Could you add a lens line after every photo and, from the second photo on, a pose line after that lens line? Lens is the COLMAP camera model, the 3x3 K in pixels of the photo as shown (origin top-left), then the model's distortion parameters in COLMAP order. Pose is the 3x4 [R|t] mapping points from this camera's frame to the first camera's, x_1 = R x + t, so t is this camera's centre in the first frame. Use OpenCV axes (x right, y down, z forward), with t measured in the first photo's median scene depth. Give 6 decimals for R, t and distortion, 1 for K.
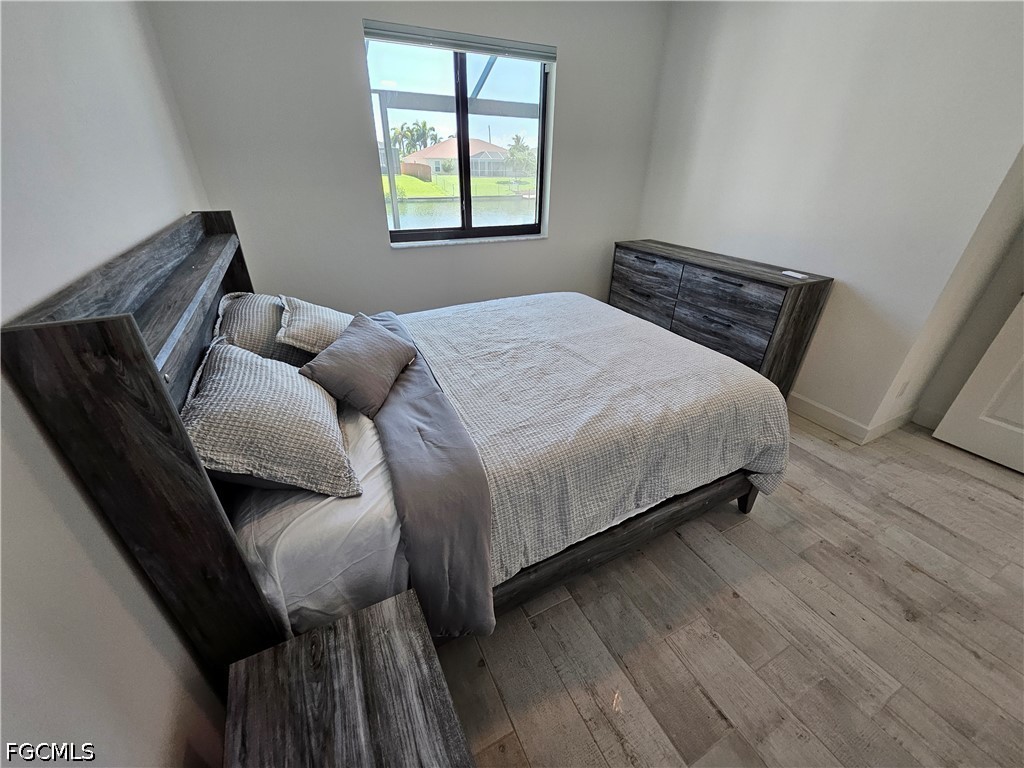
lens RADIAL K [[404.5, 0, 509.9], [0, 404.5, 389.4], [0, 0, 1]] dist [-0.000829, -0.000359]
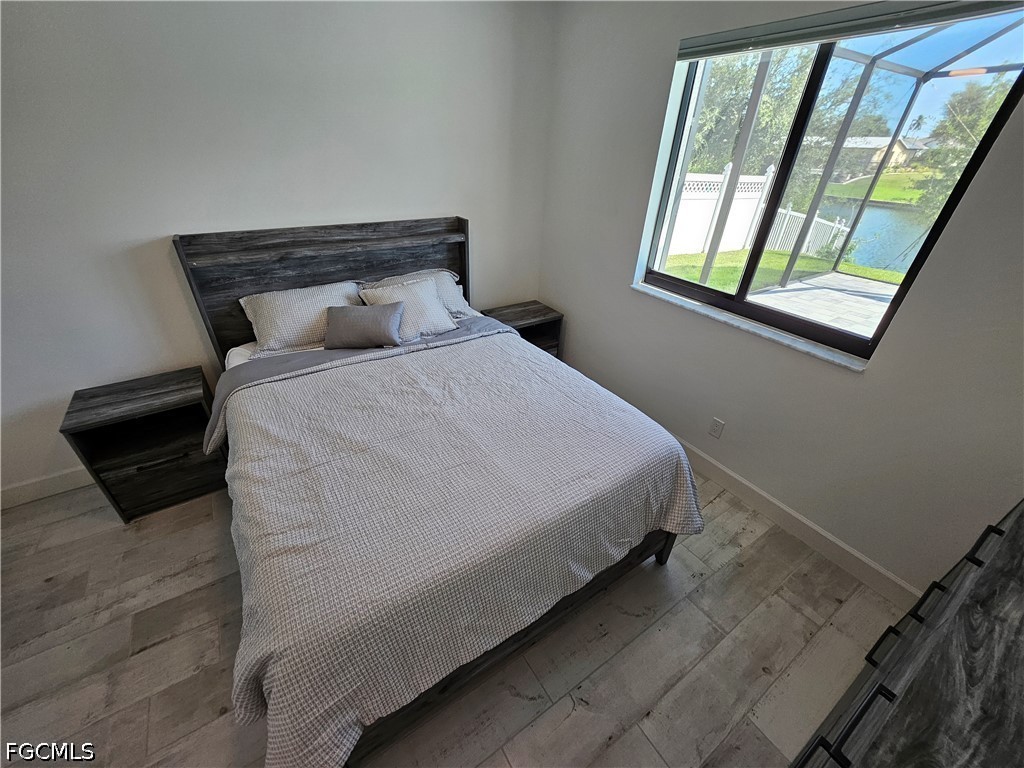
lens RADIAL K [[404.5, 0, 507.3], [0, 404.5, 384.6], [0, 0, 1]] dist [-0.000829, -0.000359]
pose [[0.115495, 0.510750, -0.851936, 1.109275], [-0.505768, 0.768408, 0.392107, -0.772120], [0.854903, 0.385595, 0.347068, 1.028804]]
